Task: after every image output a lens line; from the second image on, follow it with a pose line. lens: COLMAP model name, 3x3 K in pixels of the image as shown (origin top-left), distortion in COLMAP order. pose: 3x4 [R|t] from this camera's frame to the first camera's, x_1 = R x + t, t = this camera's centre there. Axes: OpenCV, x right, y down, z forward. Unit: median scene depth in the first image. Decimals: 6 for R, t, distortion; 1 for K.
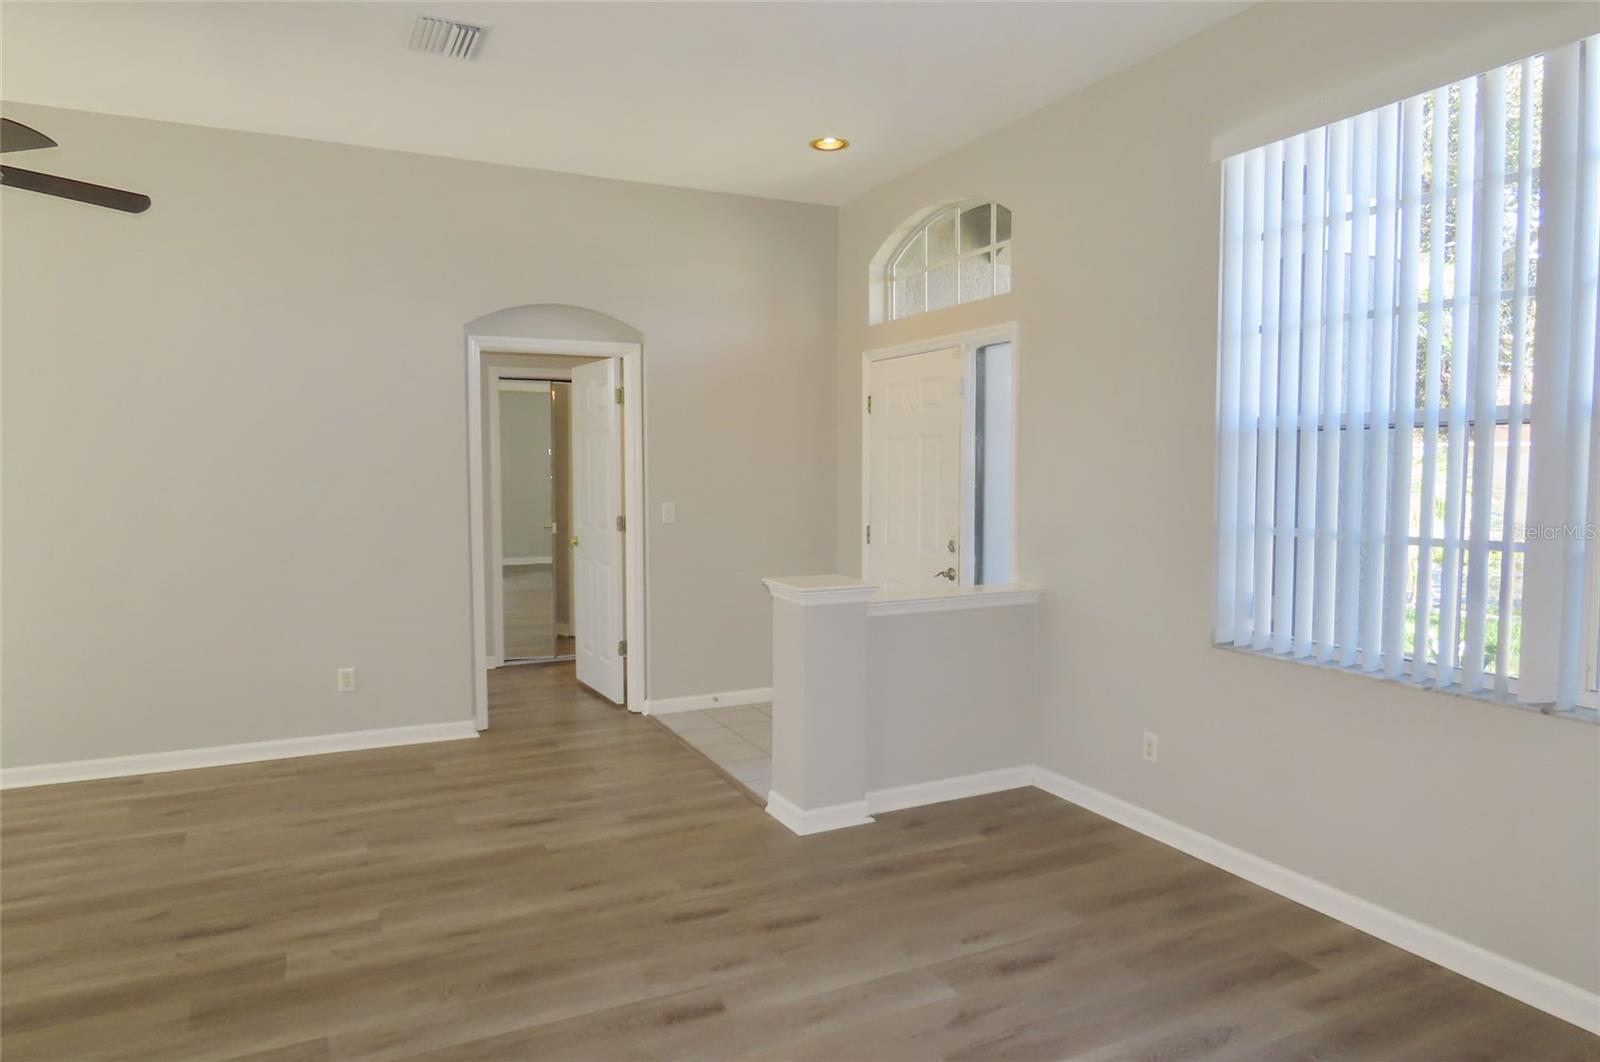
lens RADIAL K [[909.2, 0, 792.8], [0, 909.2, 527.1], [0, 0, 1]] dist [-0.034602, 0.001965]
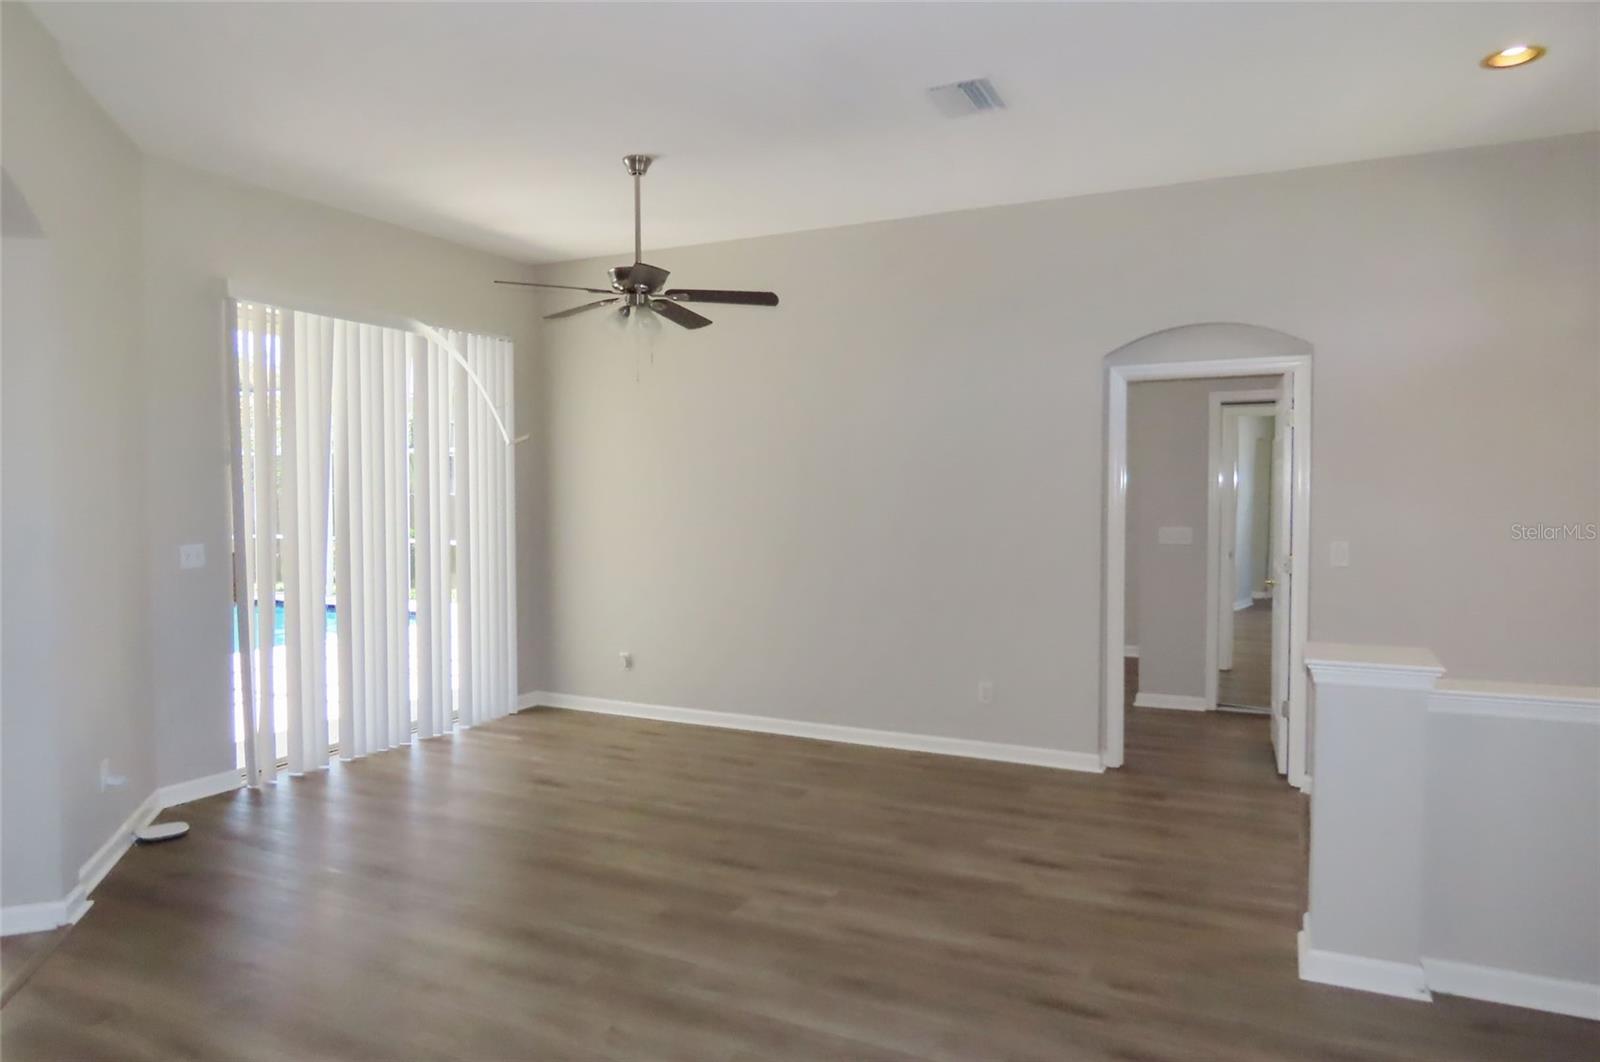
lens RADIAL K [[909.2, 0, 792.8], [0, 909.2, 527.1], [0, 0, 1]] dist [-0.034602, 0.001965]
pose [[0.644568, 0.023958, -0.764171, 0.278467], [-0.048946, 0.998752, -0.009973, -0.013492], [0.762978, 0.043832, 0.644936, 0.151511]]
